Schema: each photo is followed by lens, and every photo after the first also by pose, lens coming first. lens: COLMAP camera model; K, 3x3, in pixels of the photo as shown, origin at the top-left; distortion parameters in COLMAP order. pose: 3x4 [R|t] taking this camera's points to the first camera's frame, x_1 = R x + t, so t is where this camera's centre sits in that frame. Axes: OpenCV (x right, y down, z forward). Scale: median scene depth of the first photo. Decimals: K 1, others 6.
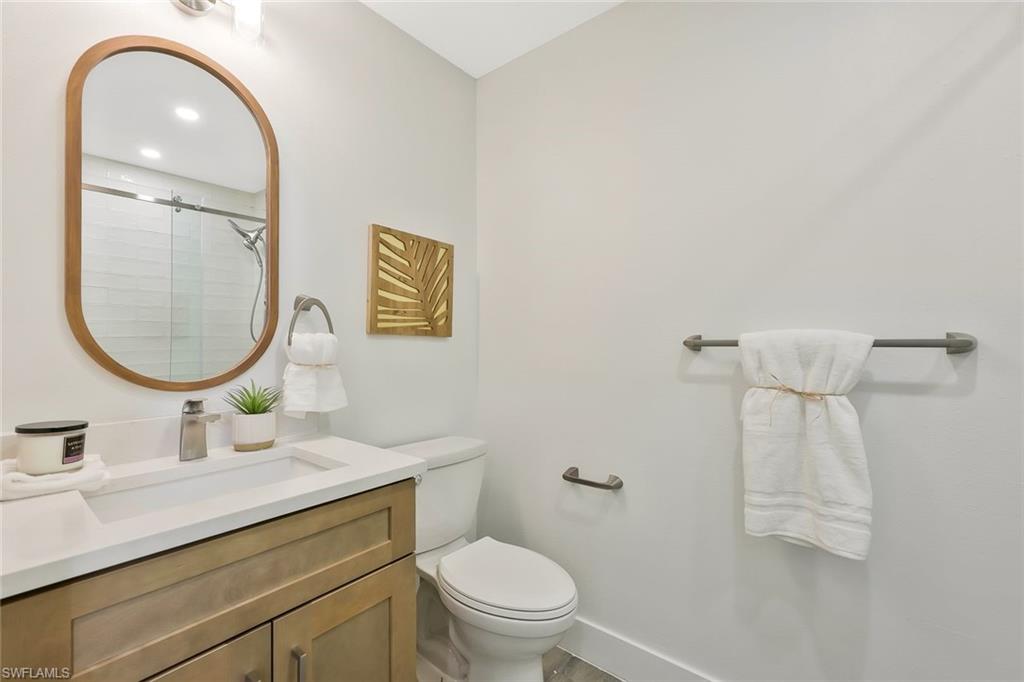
lens RADIAL K [[441.2, 0, 512.0], [0, 441.2, 341.0], [0, 0, 1]] dist [0.012287, 0.000003]
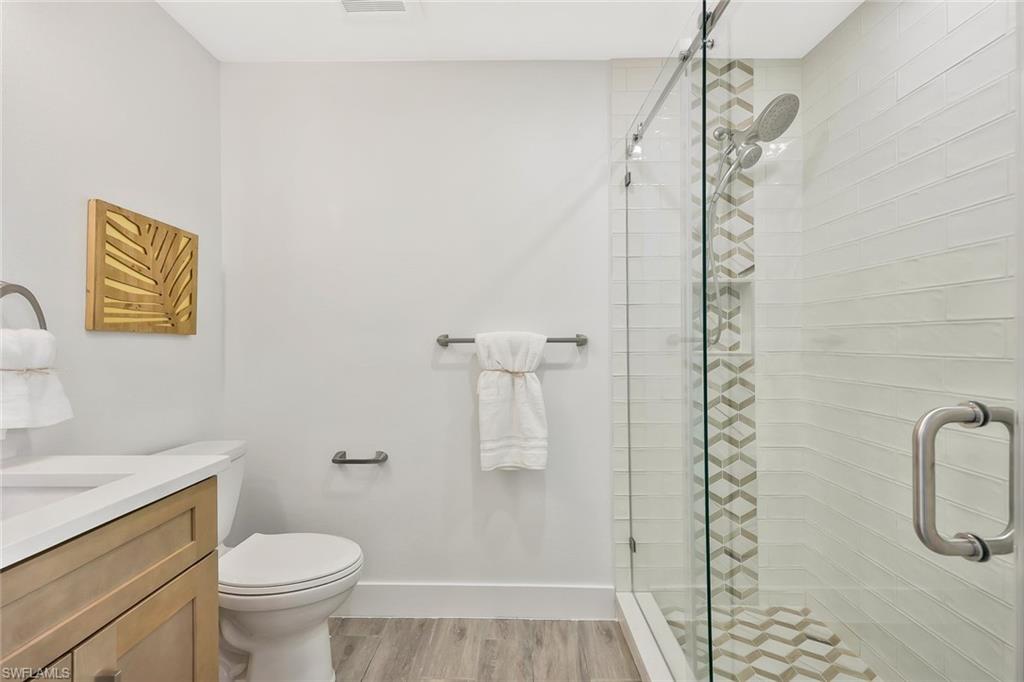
lens RADIAL K [[417.0, 0, 512.0], [0, 417.0, 341.0], [0, 0, 1]] dist [-0.000709, -0.000417]
pose [[0.784654, -0.003683, 0.619923, -0.207166], [0.001290, 0.999990, 0.004308, 0.001079], [-0.619933, -0.002580, 0.784651, -0.118061]]
